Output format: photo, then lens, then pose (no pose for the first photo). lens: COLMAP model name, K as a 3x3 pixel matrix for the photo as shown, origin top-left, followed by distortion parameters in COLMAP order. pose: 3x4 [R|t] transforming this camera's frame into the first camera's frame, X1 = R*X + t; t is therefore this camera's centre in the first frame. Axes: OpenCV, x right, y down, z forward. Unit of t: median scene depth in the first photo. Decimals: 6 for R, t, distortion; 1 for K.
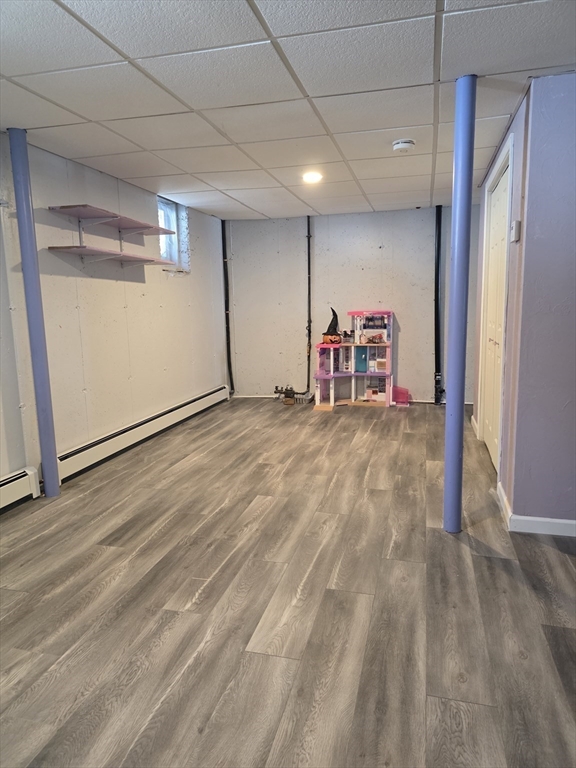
lens RADIAL K [[513.2, 0, 289.8], [0, 513.2, 382.4], [0, 0, 1]] dist [0.044225, -0.037752]
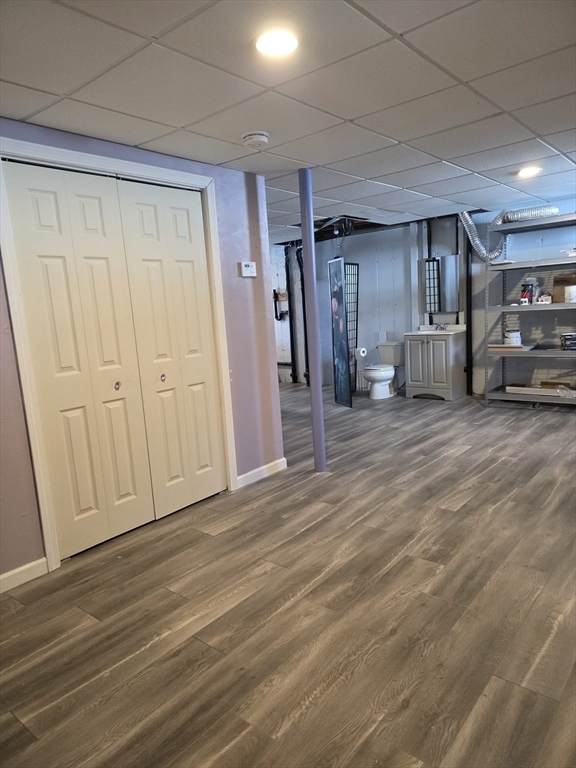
lens RADIAL K [[513.2, 0, 286.5], [0, 513.2, 385.8], [0, 0, 1]] dist [0.044225, -0.037752]
pose [[-0.901838, 0.008520, 0.431989, -0.203010], [0.144678, 0.948044, 0.283338, -0.324279], [-0.407131, 0.318025, -0.856215, 1.945939]]
